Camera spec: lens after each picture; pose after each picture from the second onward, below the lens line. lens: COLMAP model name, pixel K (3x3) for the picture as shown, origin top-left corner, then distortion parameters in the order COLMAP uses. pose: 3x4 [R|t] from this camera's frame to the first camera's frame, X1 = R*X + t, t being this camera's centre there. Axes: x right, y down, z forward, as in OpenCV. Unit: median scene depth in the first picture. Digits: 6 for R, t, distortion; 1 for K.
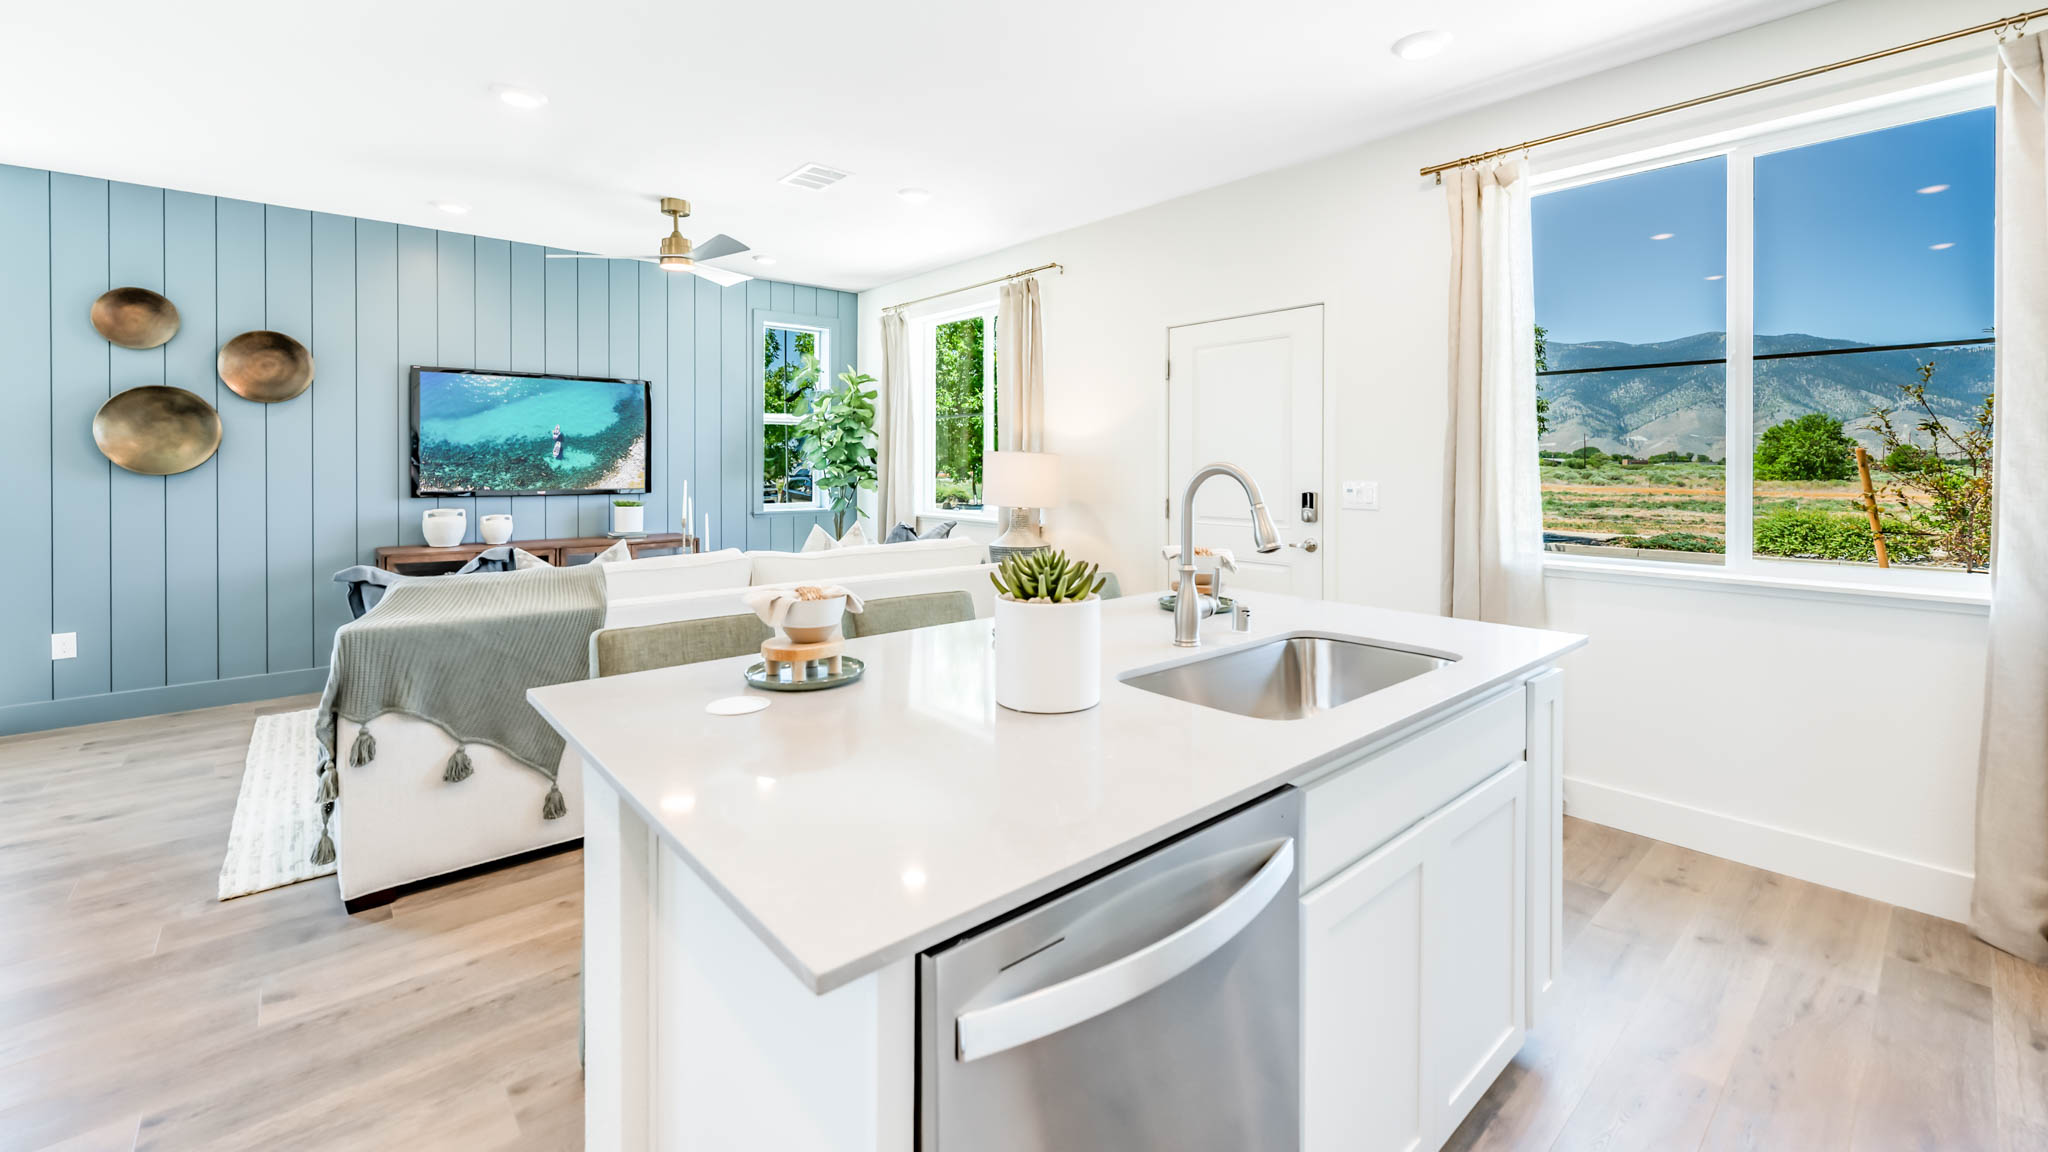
lens RADIAL K [[862.0, 0, 1027.2], [0, 862.0, 474.8], [0, 0, 1]] dist [0.000653, 0.000166]
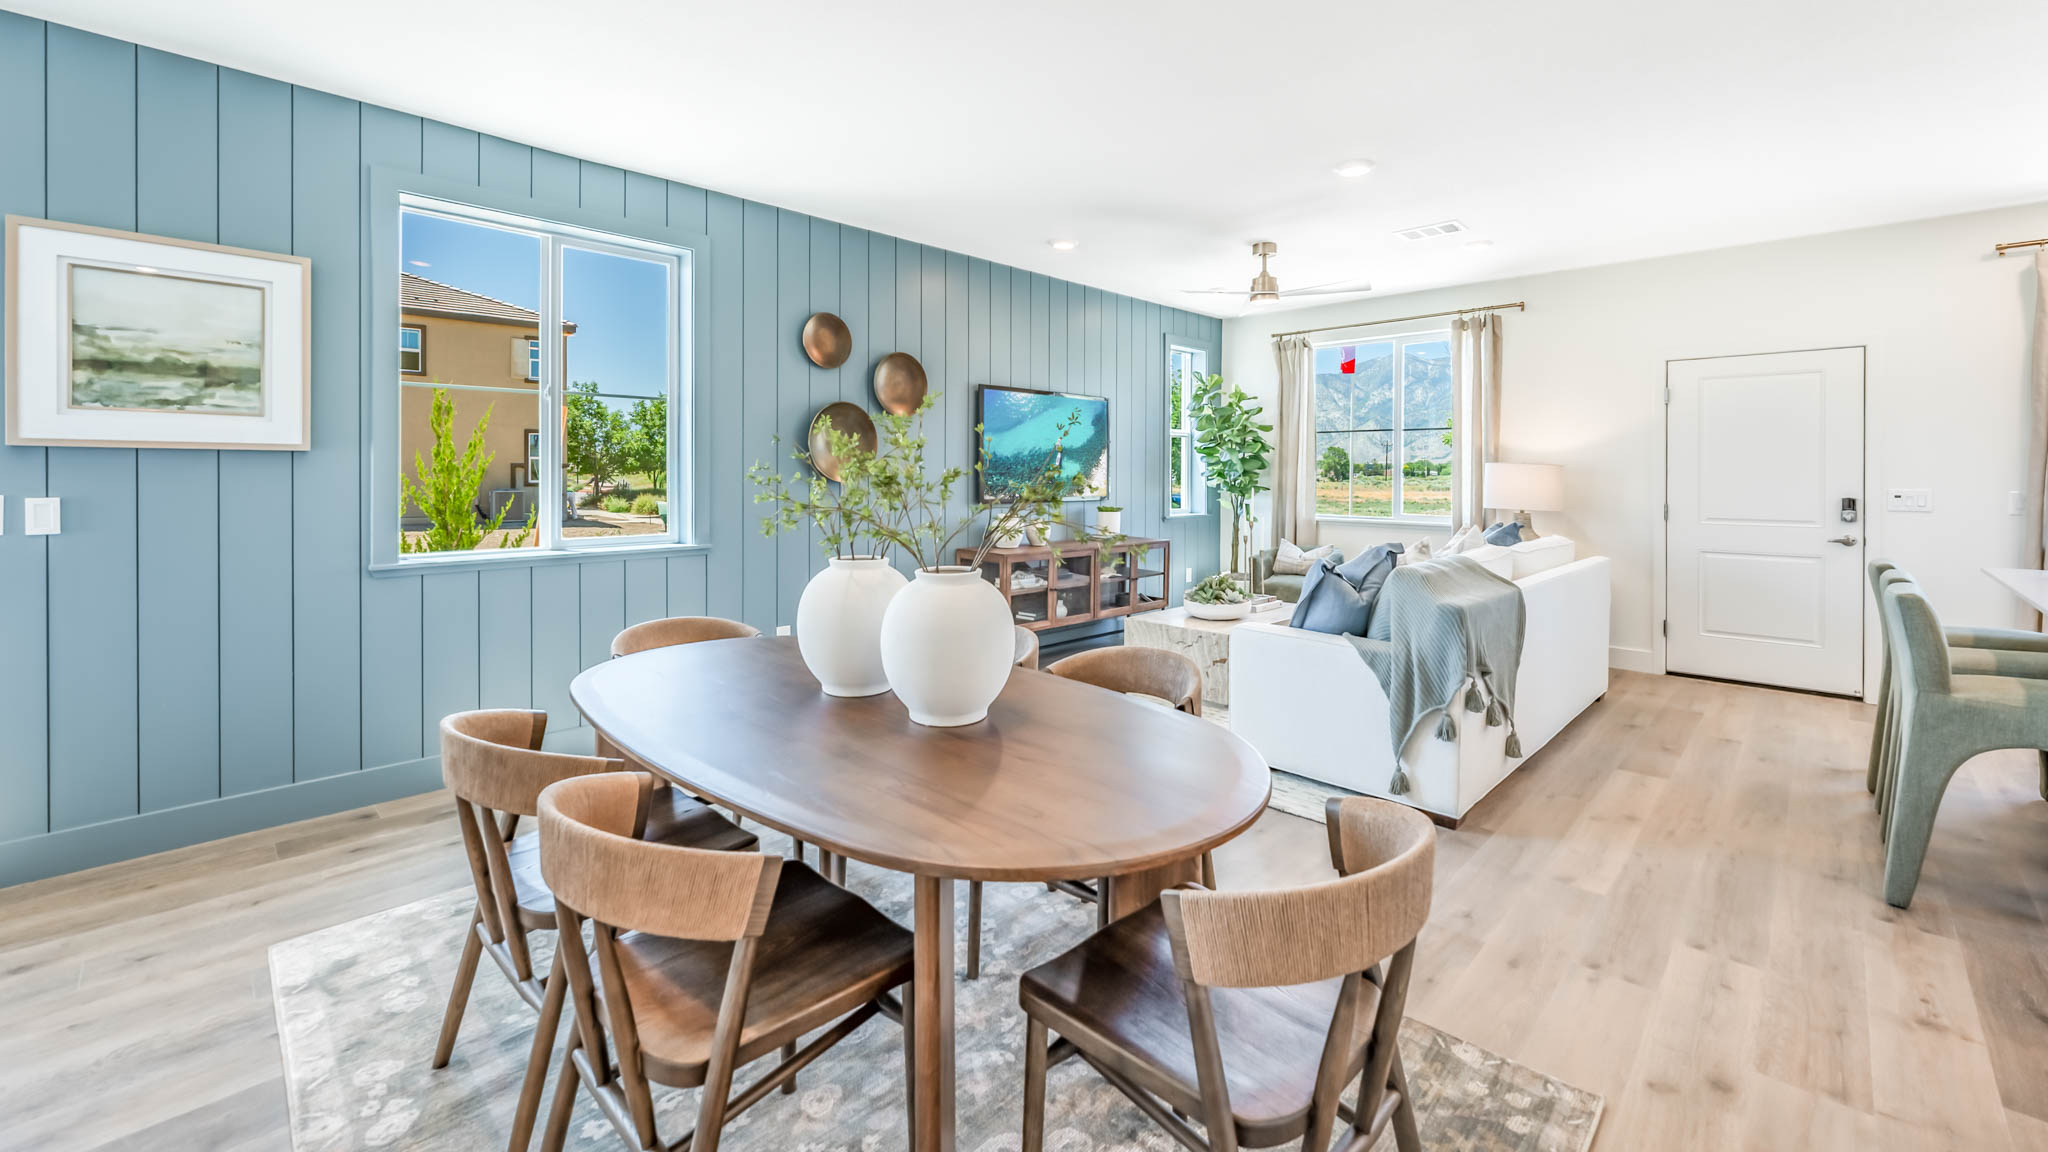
lens RADIAL K [[862.0, 0, 1027.2], [0, 862.0, 474.8], [0, 0, 1]] dist [0.000653, 0.000166]
pose [[0.995771, 0.002353, 0.091838, -0.741000], [-0.001302, 0.999933, -0.011499, 0.001882], [-0.091858, 0.011331, 0.995708, -0.099203]]
